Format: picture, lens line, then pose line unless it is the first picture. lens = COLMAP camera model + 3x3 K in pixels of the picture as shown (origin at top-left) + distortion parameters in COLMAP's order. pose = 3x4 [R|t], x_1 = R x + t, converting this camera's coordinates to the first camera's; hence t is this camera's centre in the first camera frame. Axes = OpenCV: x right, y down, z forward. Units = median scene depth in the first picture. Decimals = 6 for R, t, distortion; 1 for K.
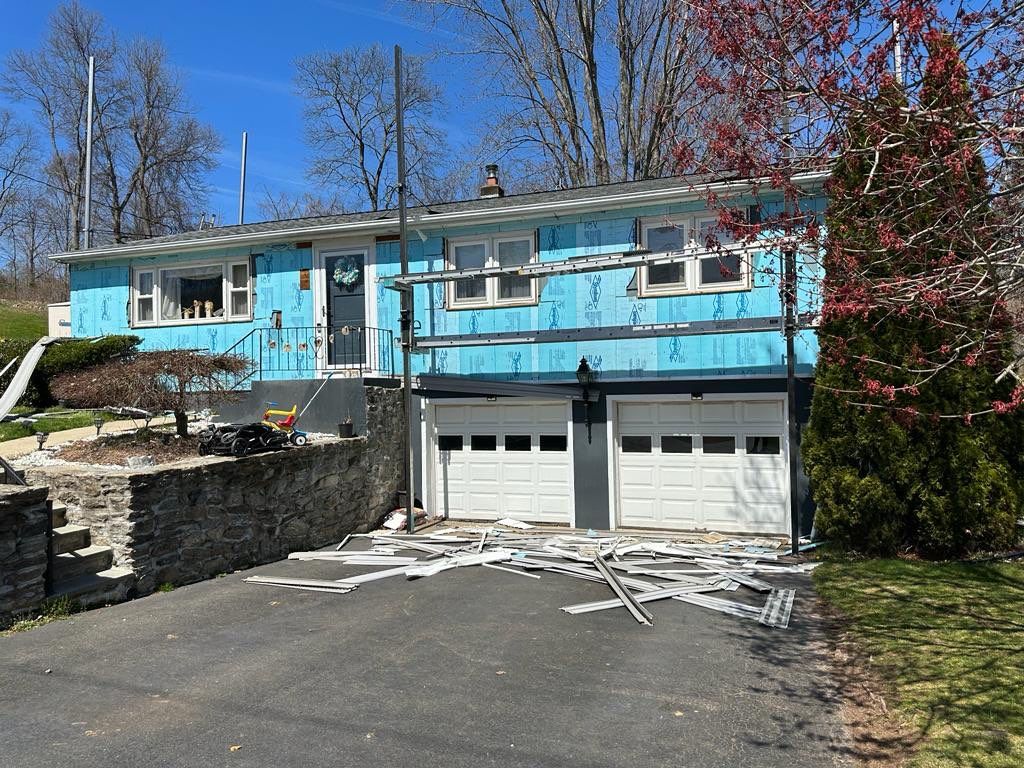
lens RADIAL K [[753.8, 0, 541.0], [0, 753.8, 380.9], [0, 0, 1]] dist [0.074096, -0.083463]
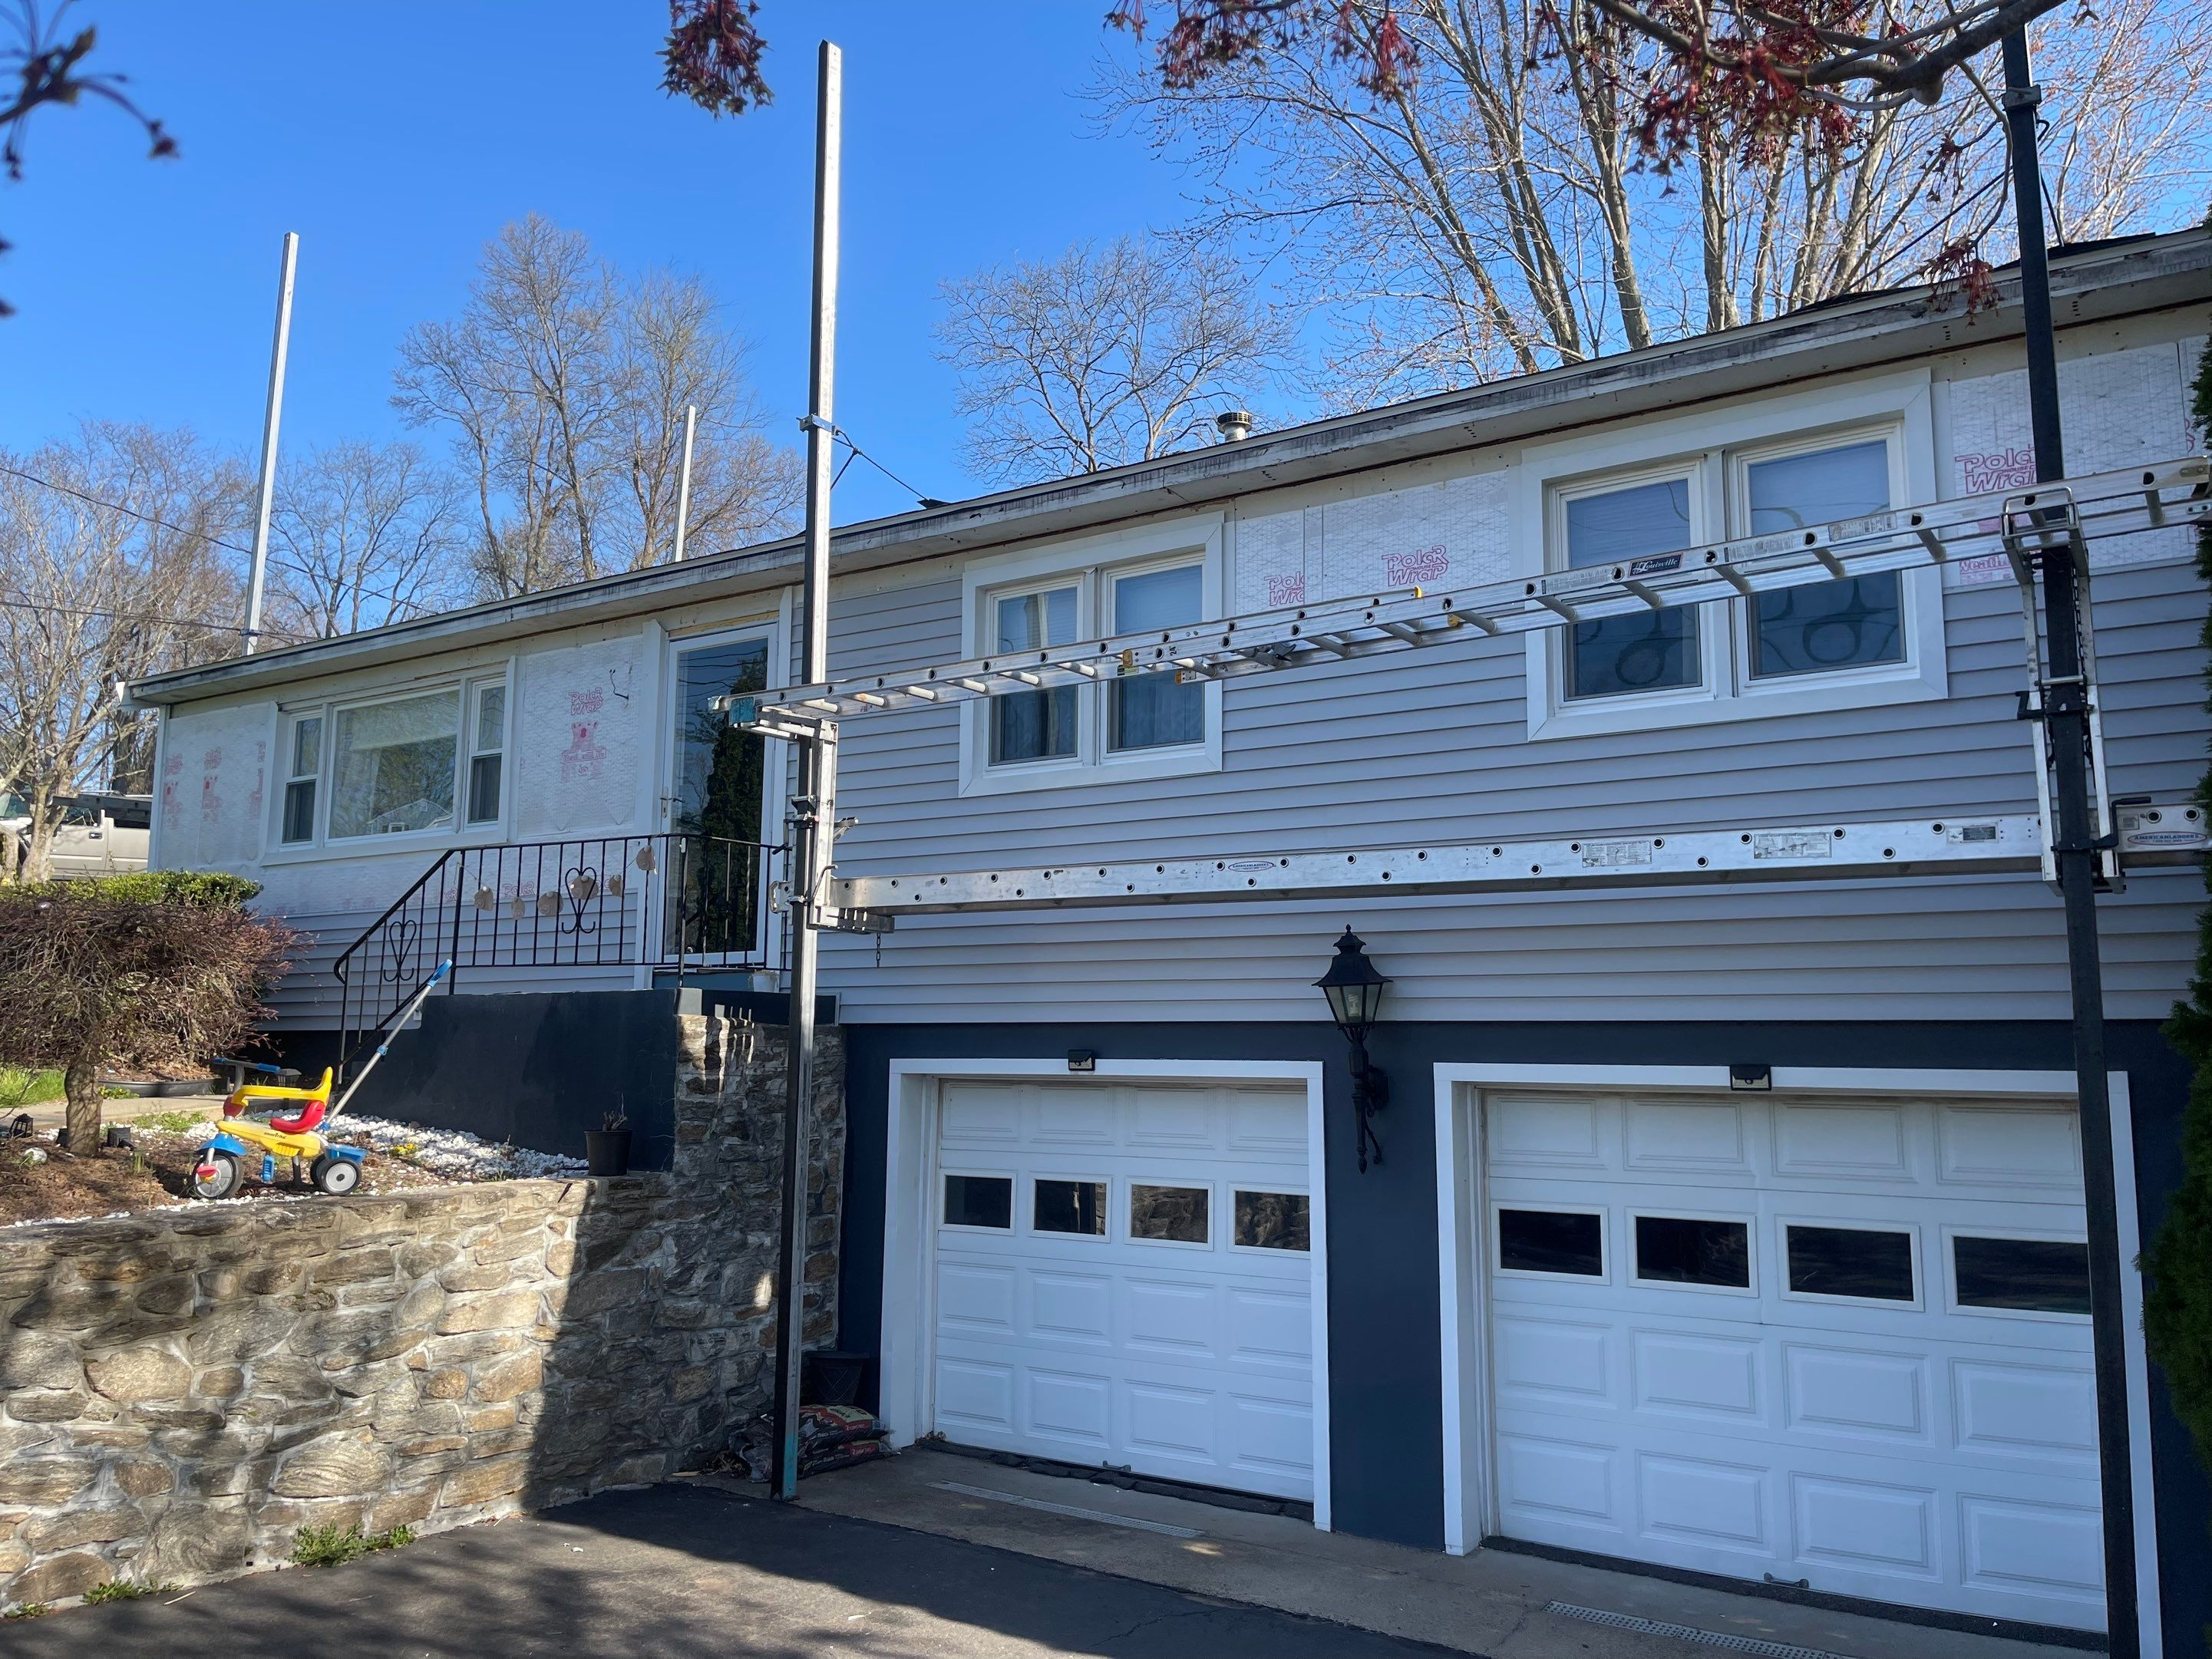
lens RADIAL K [[1712.4, 0, 1150.2], [0, 1712.4, 808.7], [0, 0, 1]] dist [0.075518, -0.094451]
pose [[0.964942, -0.010683, -0.262247, 0.153028], [-0.022444, 0.992153, -0.122999, 0.005292], [0.261503, 0.124572, 0.957130, 0.311397]]
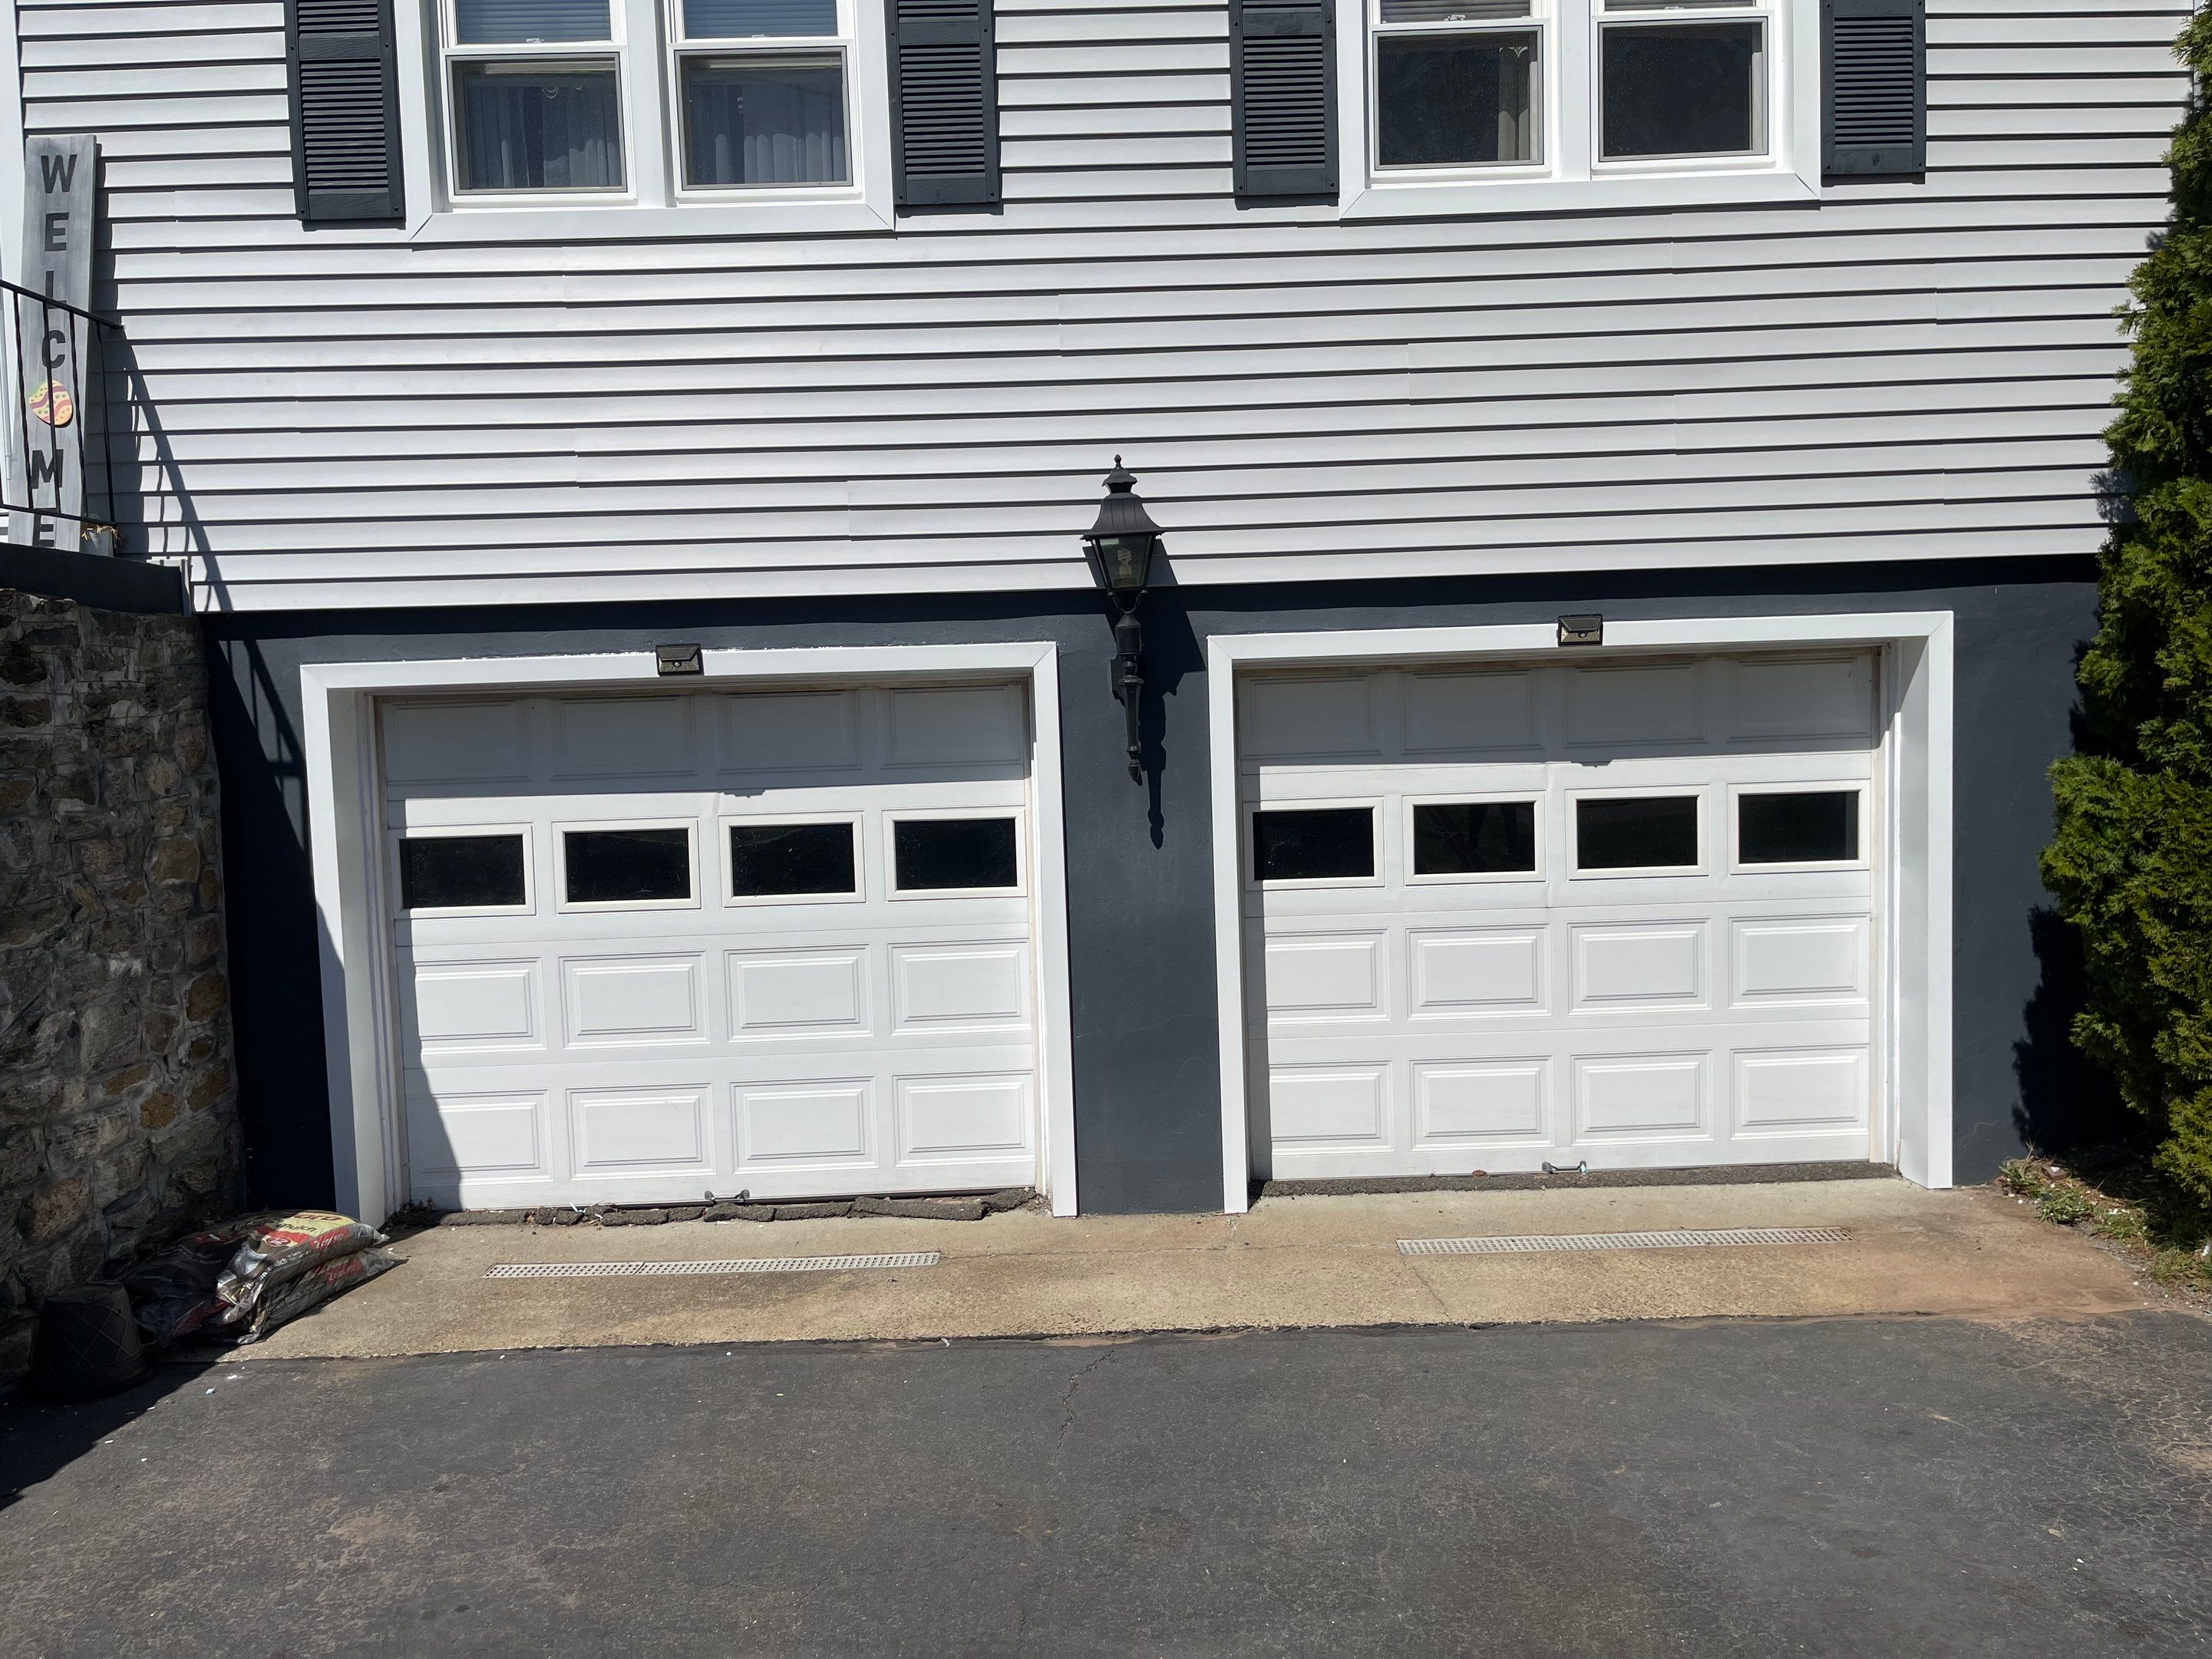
lens RADIAL K [[1712.4, 0, 1150.2], [0, 1712.4, 808.7], [0, 0, 1]] dist [0.075518, -0.094451]
pose [[0.946651, -0.034408, 0.320419, -0.096007], [0.006807, 0.996197, 0.086867, 0.024581], [-0.322189, -0.080051, 0.943285, 0.495183]]
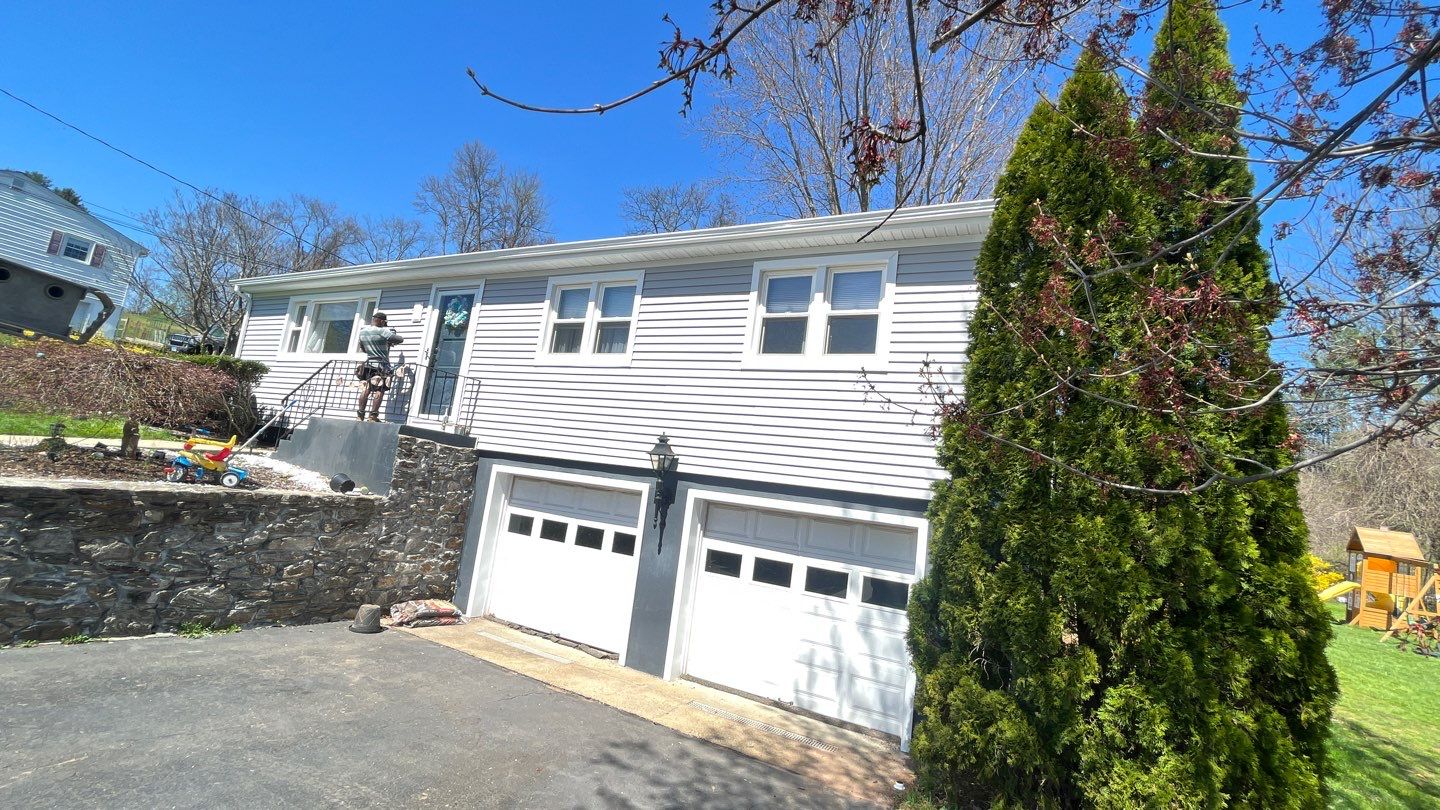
lens RADIAL K [[632.2, 0, 743.4], [0, 632.2, 402.2], [0, 0, 1]] dist [0.000369, -0.000529]
pose [[0.974267, 0.115320, -0.193662, 0.243458], [-0.141630, 0.981611, -0.127989, 0.006594], [0.175341, 0.152124, 0.972684, 0.378906]]
